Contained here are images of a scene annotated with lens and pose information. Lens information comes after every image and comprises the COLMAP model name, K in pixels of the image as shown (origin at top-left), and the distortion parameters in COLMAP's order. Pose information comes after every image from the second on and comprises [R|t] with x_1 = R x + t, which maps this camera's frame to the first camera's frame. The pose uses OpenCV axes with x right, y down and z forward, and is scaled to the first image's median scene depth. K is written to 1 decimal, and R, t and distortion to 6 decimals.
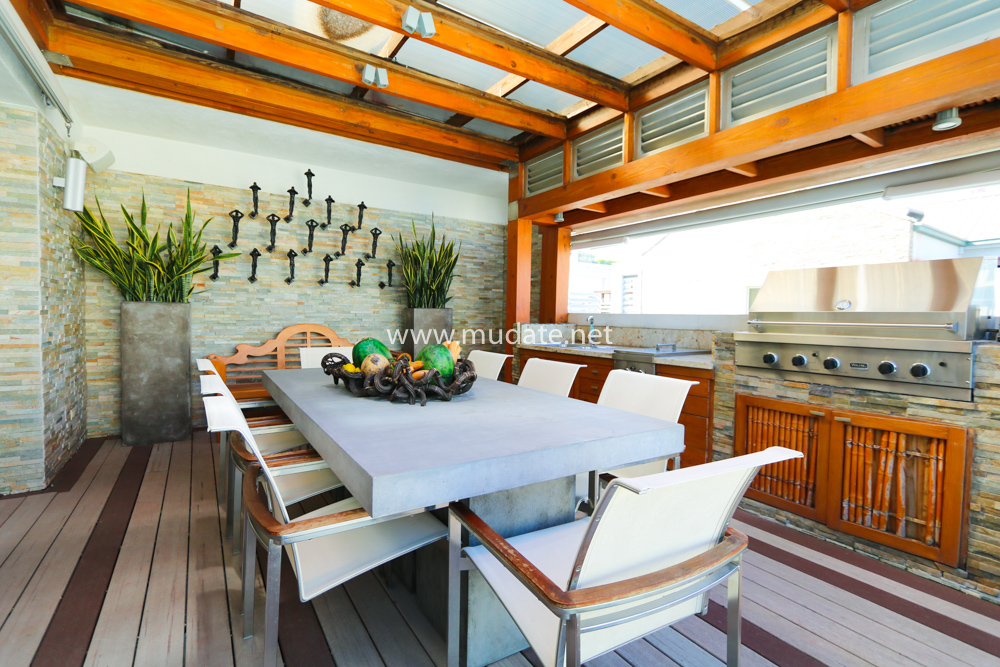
lens RADIAL K [[457.4, 0, 492.6], [0, 457.4, 332.2], [0, 0, 1]] dist [-0.000445, 0.000090]
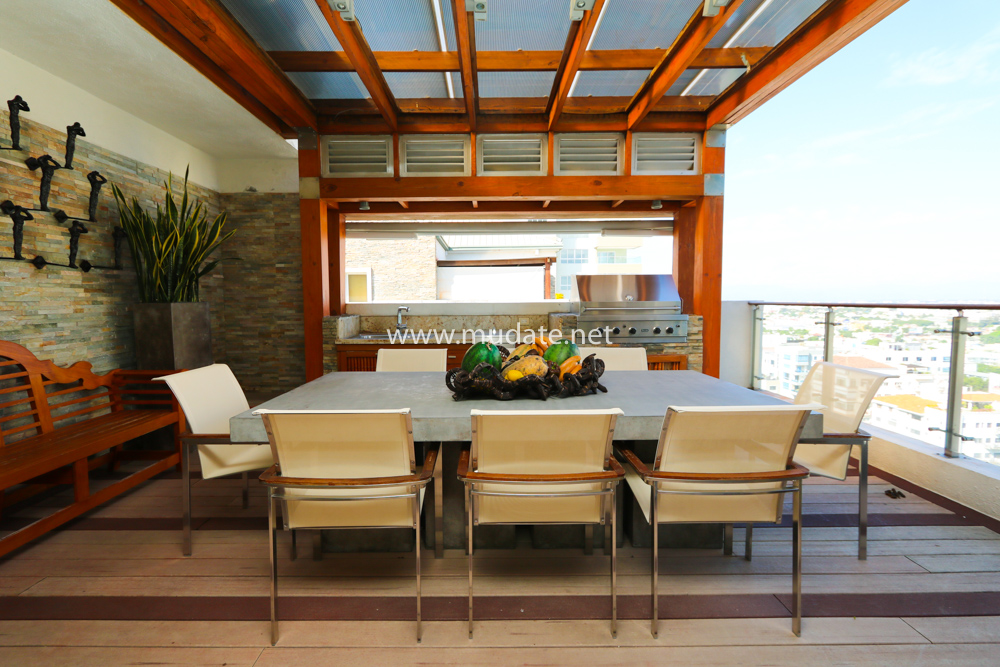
lens RADIAL K [[457.4, 0, 491.4], [0, 457.4, 329.9], [0, 0, 1]] dist [-0.000445, 0.000090]
pose [[0.539056, -0.074497, 0.838969, -0.507823], [0.046676, 0.997192, 0.058556, -0.031049], [-0.840976, 0.007595, 0.541019, 0.239547]]
